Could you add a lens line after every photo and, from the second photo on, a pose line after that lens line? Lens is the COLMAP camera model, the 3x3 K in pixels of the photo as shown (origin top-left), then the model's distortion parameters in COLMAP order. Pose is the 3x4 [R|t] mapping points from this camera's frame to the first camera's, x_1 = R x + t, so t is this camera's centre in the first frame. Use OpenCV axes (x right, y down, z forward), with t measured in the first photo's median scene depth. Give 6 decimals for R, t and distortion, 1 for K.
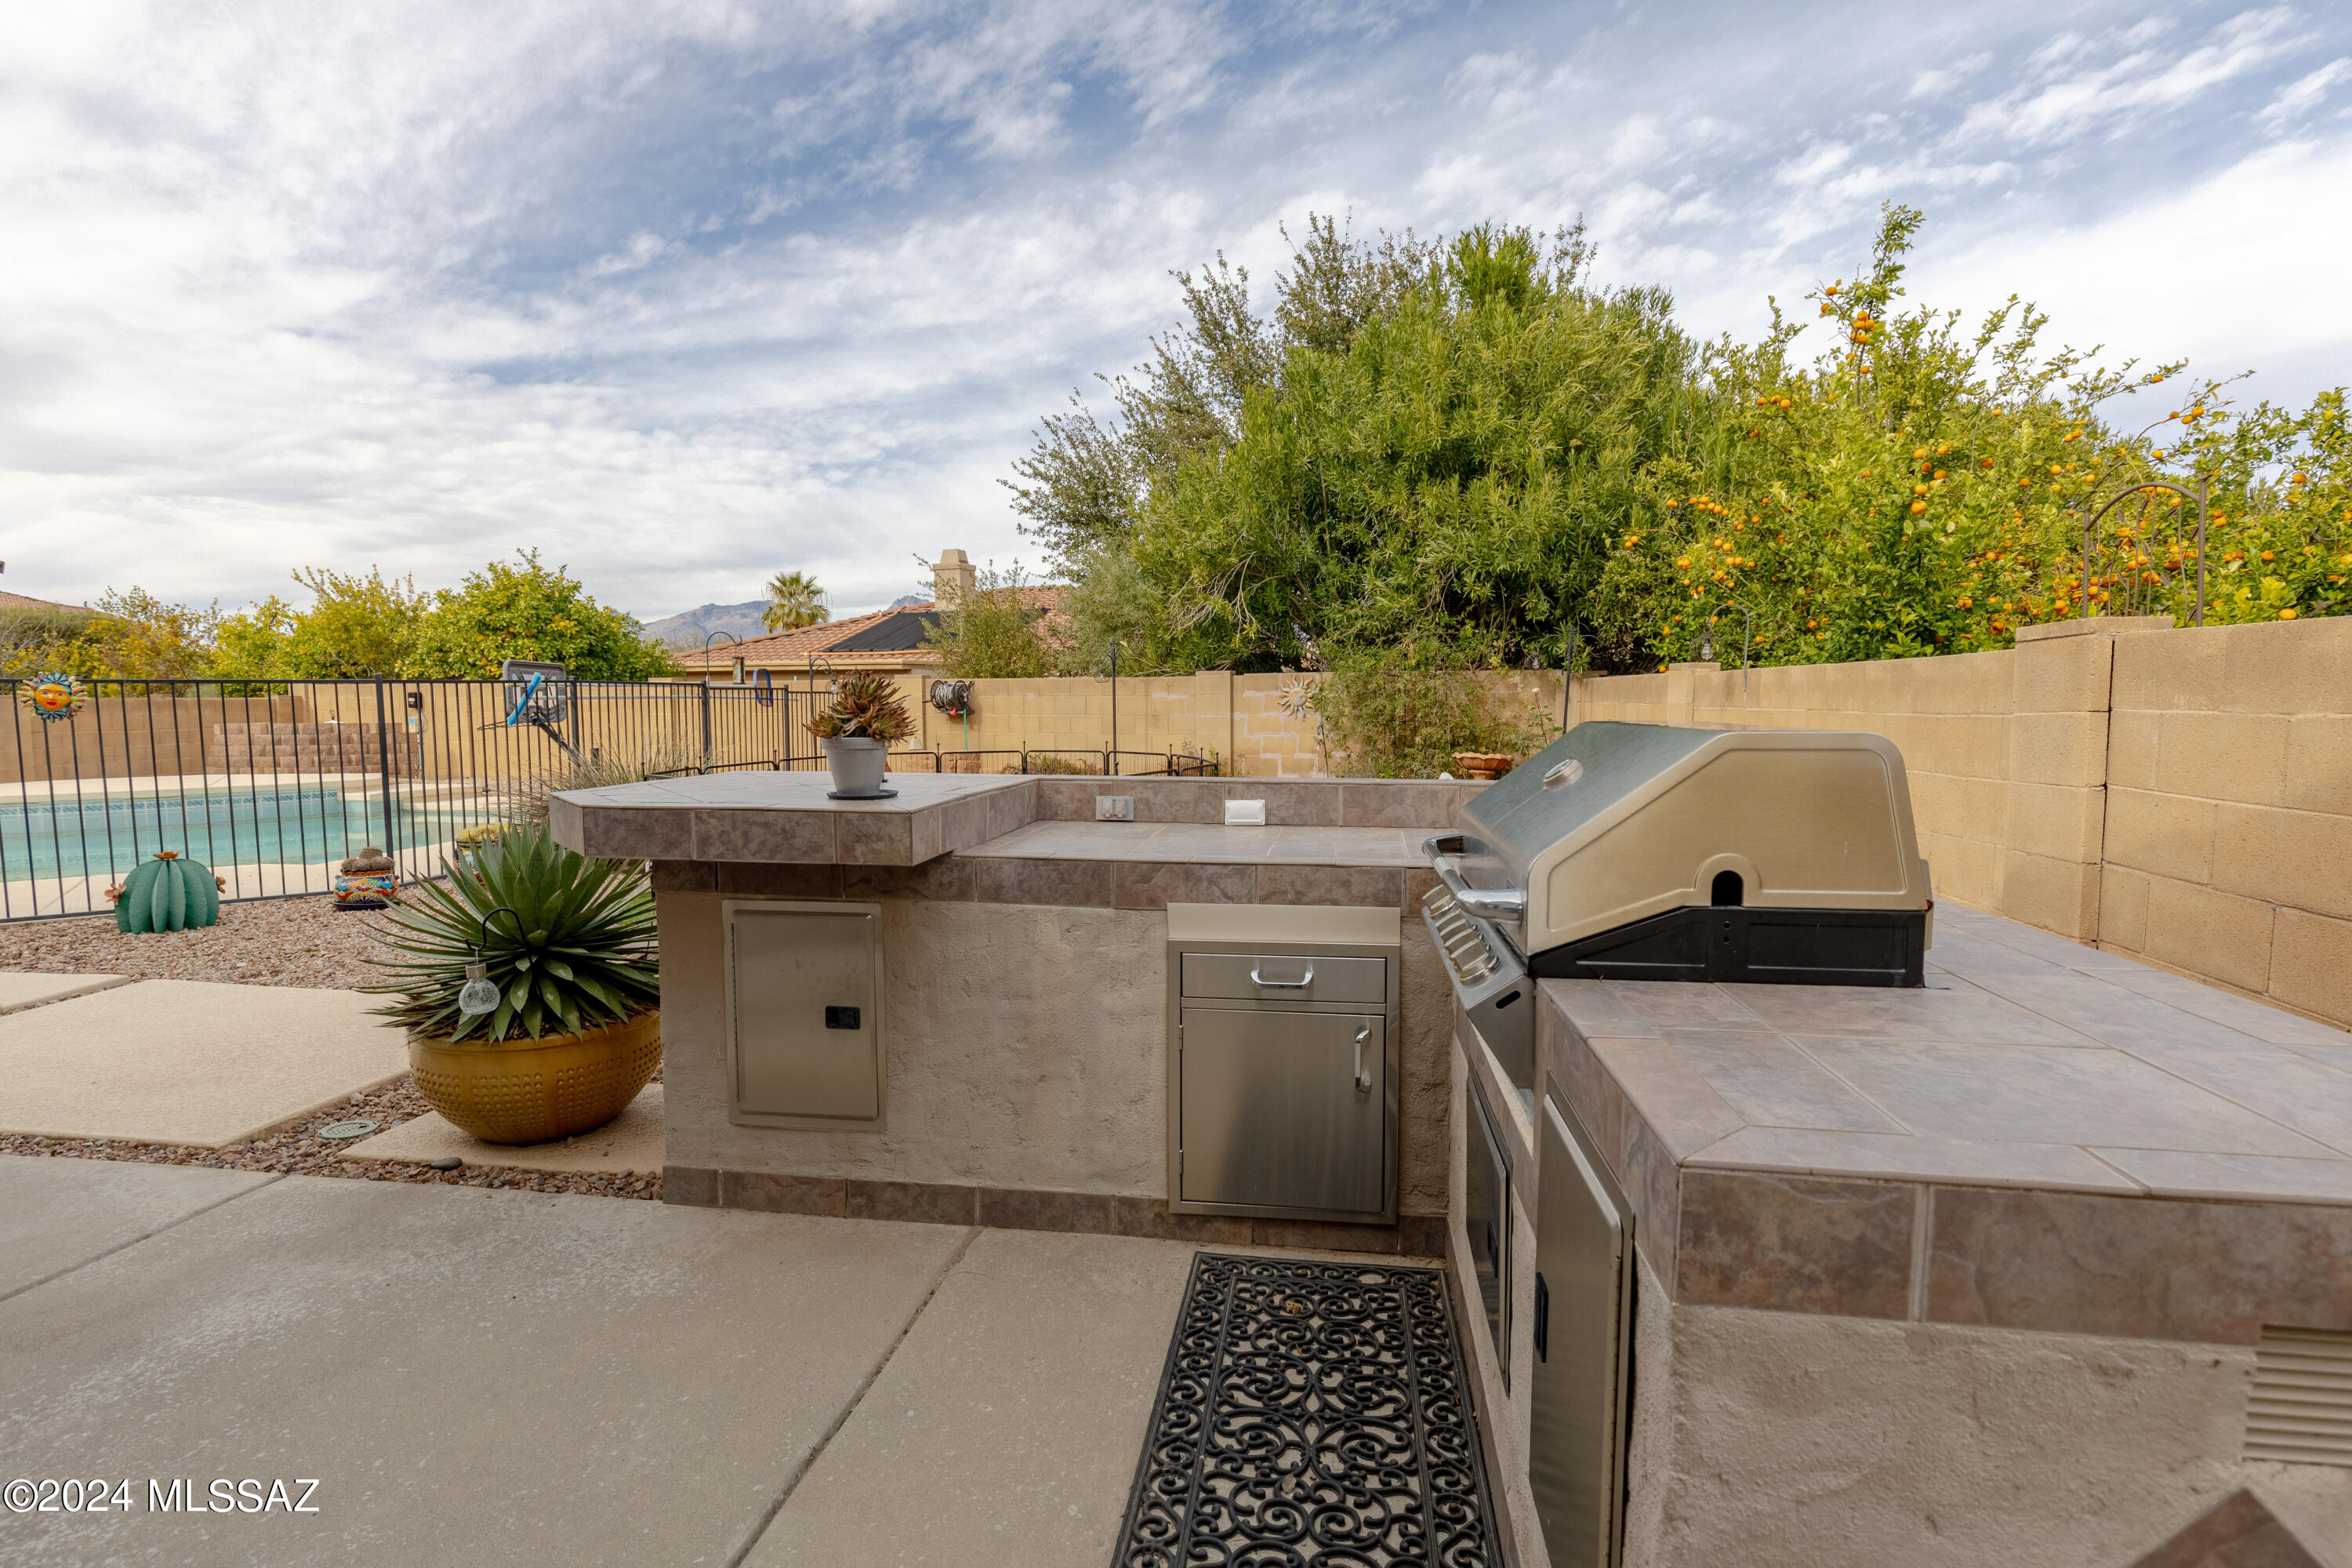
lens RADIAL K [[1125.5, 0, 1168.7], [0, 1125.5, 782.0], [0, 0, 1]] dist [0.004620, 0.000107]
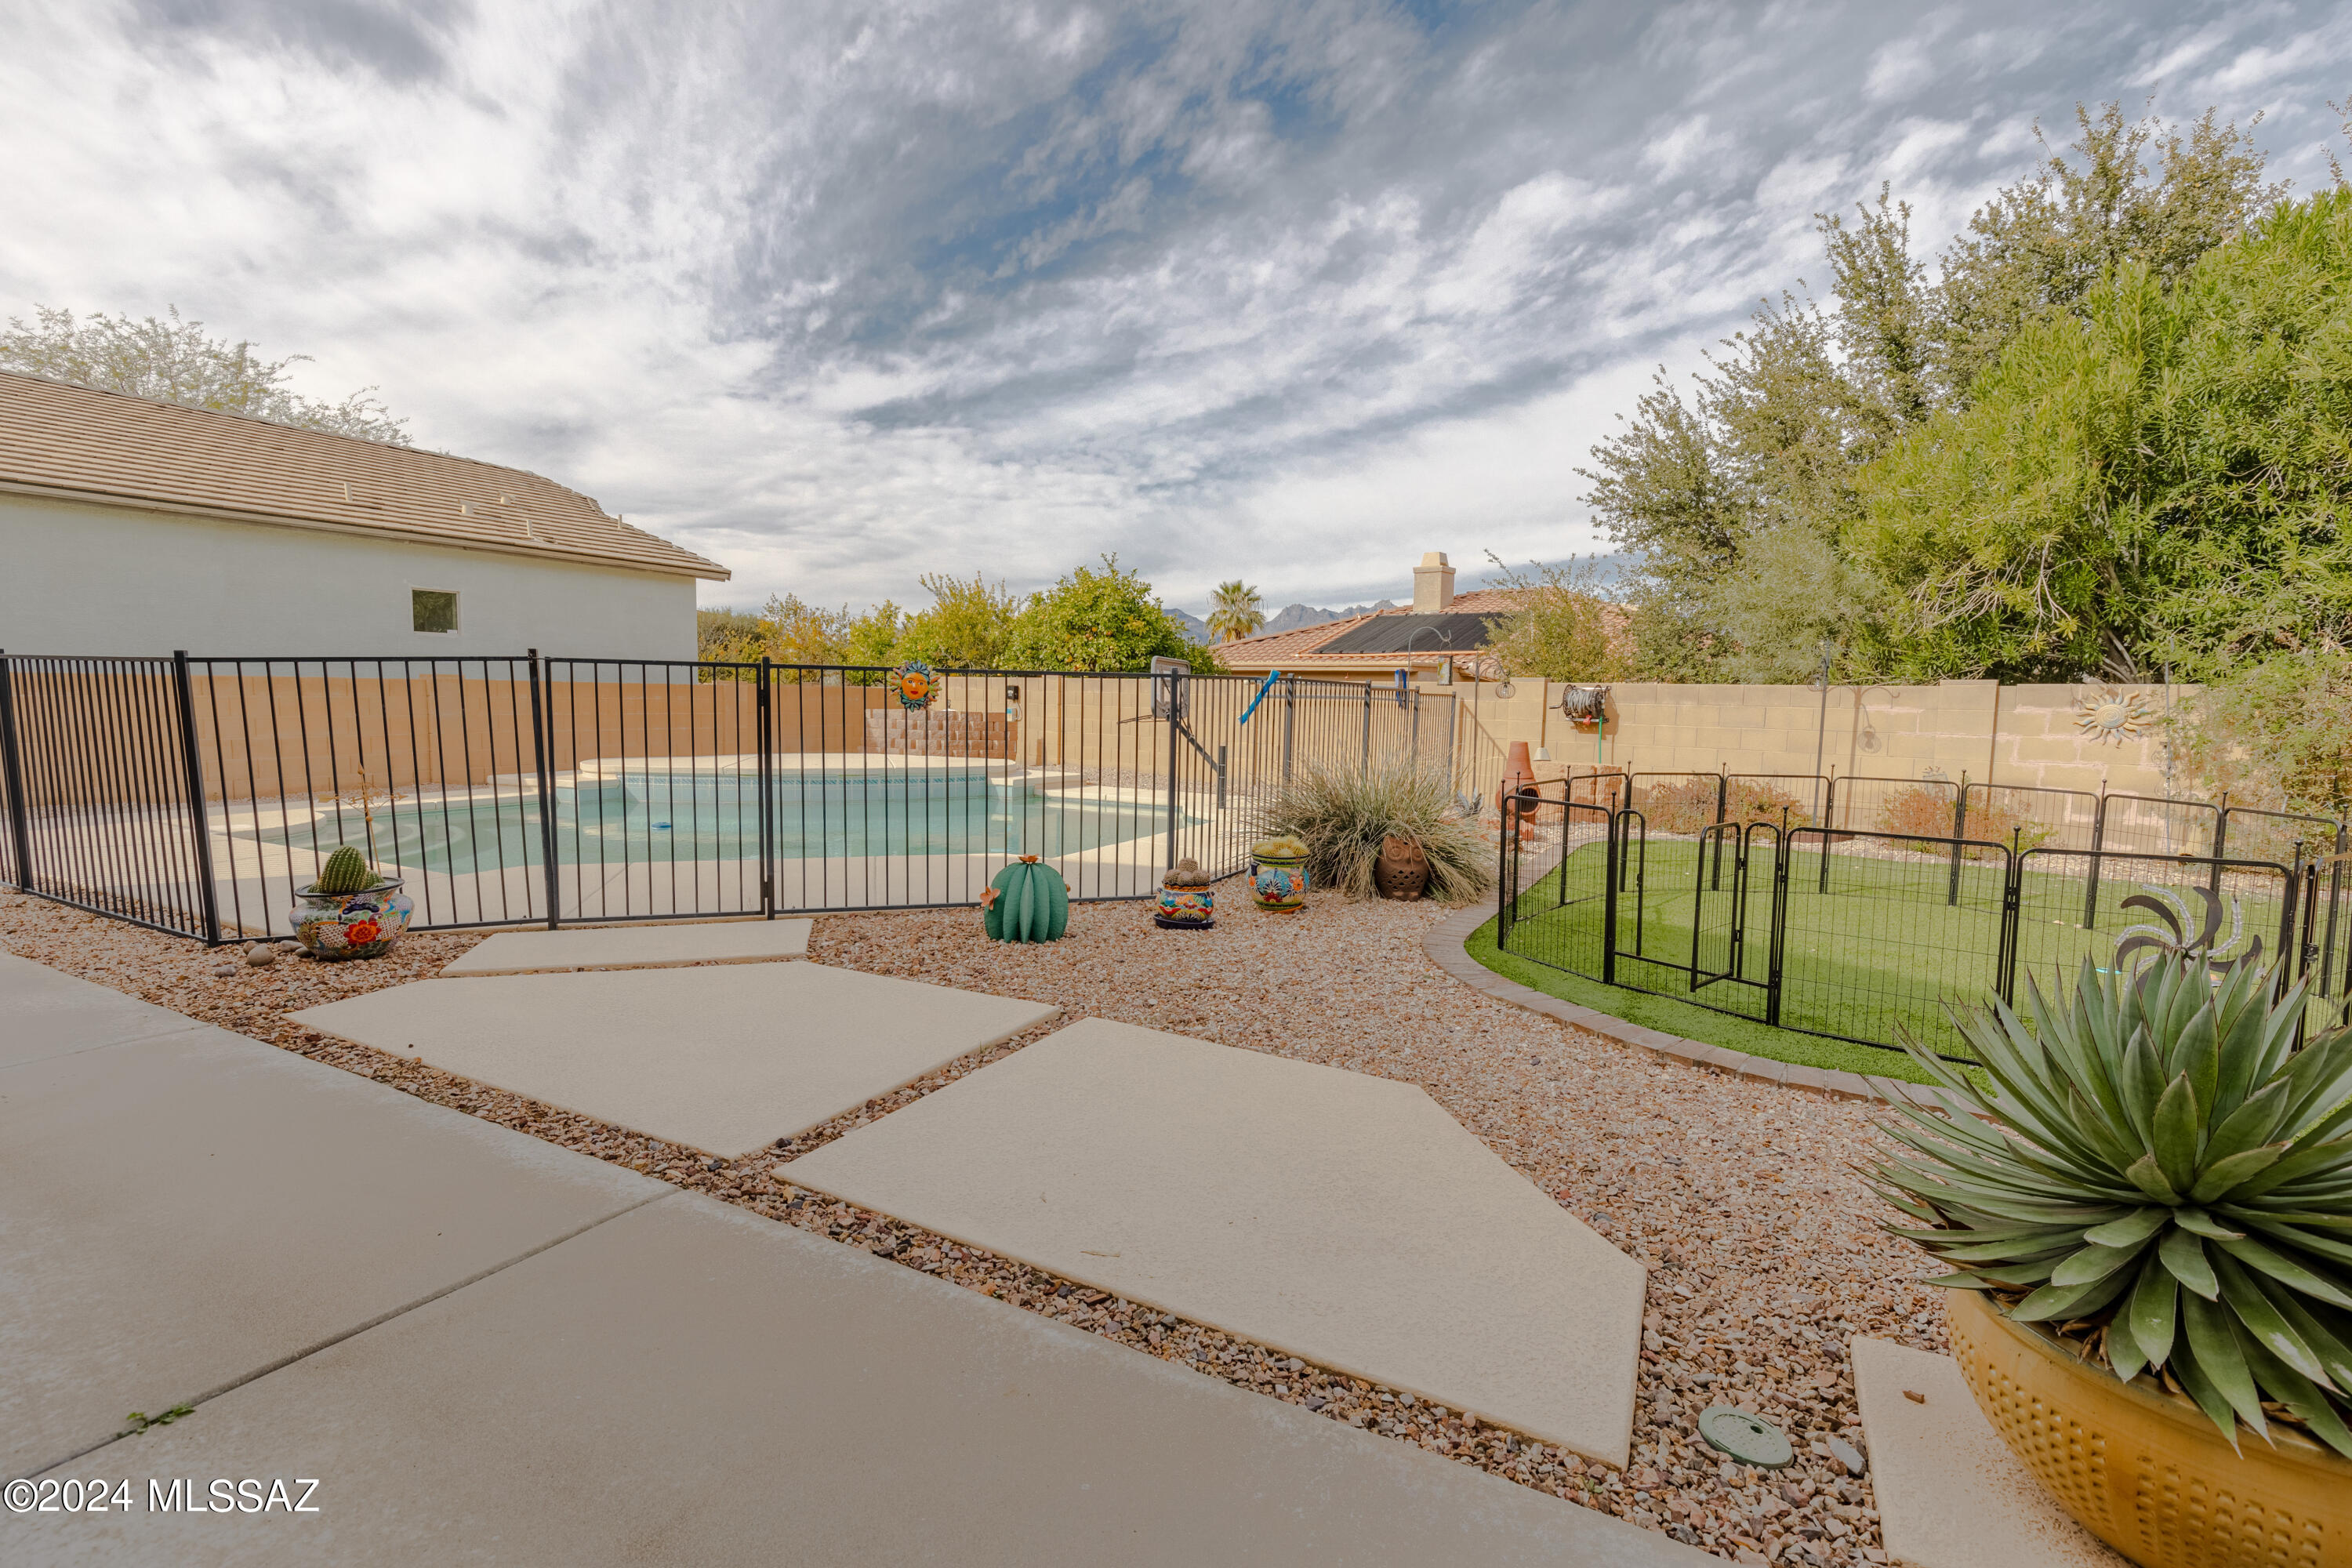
lens RADIAL K [[1050.9, 0, 1176.0], [0, 1050.9, 784.0], [0, 0, 1]] dist [0.004250, -0.000305]
pose [[0.942600, 0.051957, -0.329856, -0.170414], [-0.049922, 0.998646, 0.014643, -0.005468], [0.330170, 0.002664, 0.943918, 0.076638]]
